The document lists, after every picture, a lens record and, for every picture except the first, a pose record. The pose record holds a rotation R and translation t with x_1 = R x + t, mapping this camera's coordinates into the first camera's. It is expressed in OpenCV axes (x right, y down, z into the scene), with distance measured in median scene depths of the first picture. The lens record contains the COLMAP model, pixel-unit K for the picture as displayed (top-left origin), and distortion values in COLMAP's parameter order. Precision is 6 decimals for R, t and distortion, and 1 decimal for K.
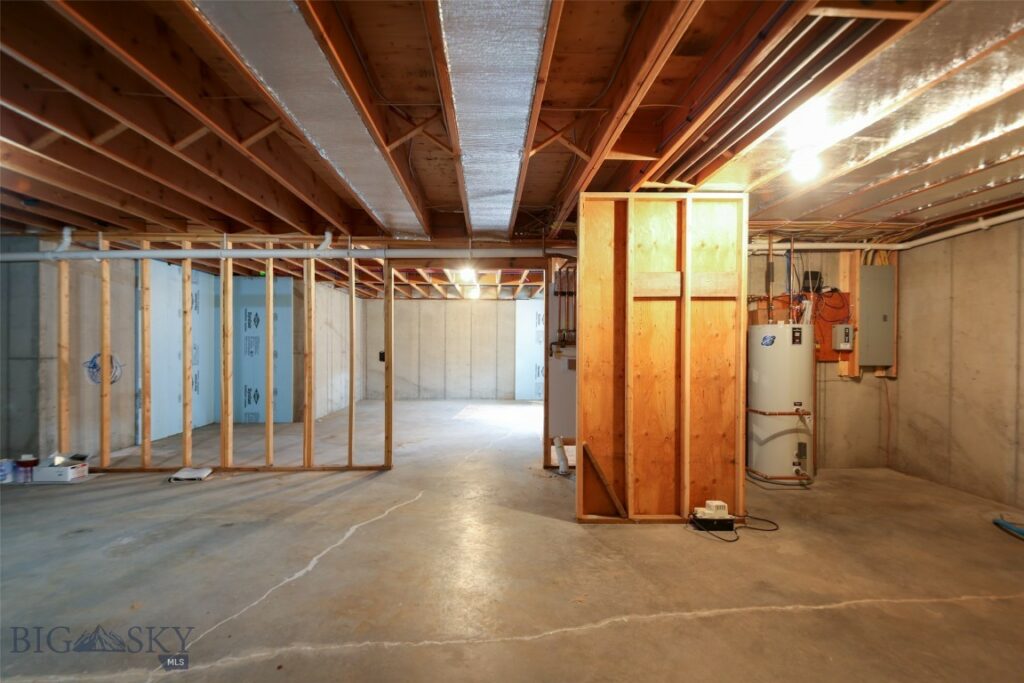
lens RADIAL K [[503.5, 0, 498.5], [0, 503.5, 345.1], [0, 0, 1]] dist [0.001510, 0.000043]
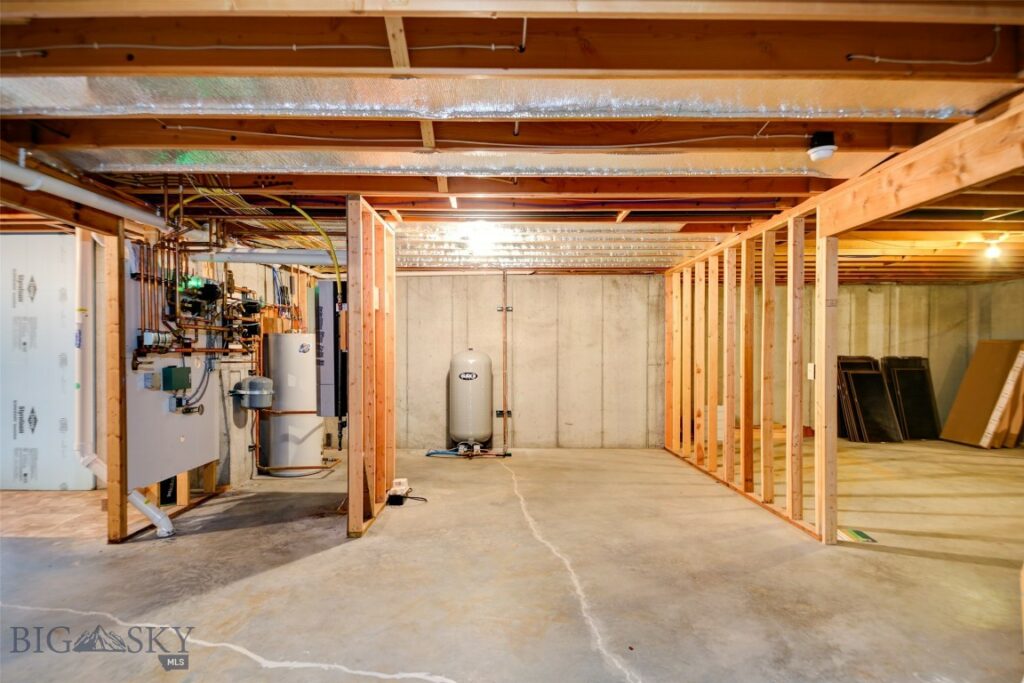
lens RADIAL K [[565.4, 0, 512.0], [0, 565.4, 341.5], [0, 0, 1]] dist [0.050388, -0.046253]
pose [[0.002625, 0.014580, 0.999890, -0.857765], [-0.000502, 0.999894, -0.014579, -0.006966], [-0.999996, -0.000463, 0.002632, 0.635967]]
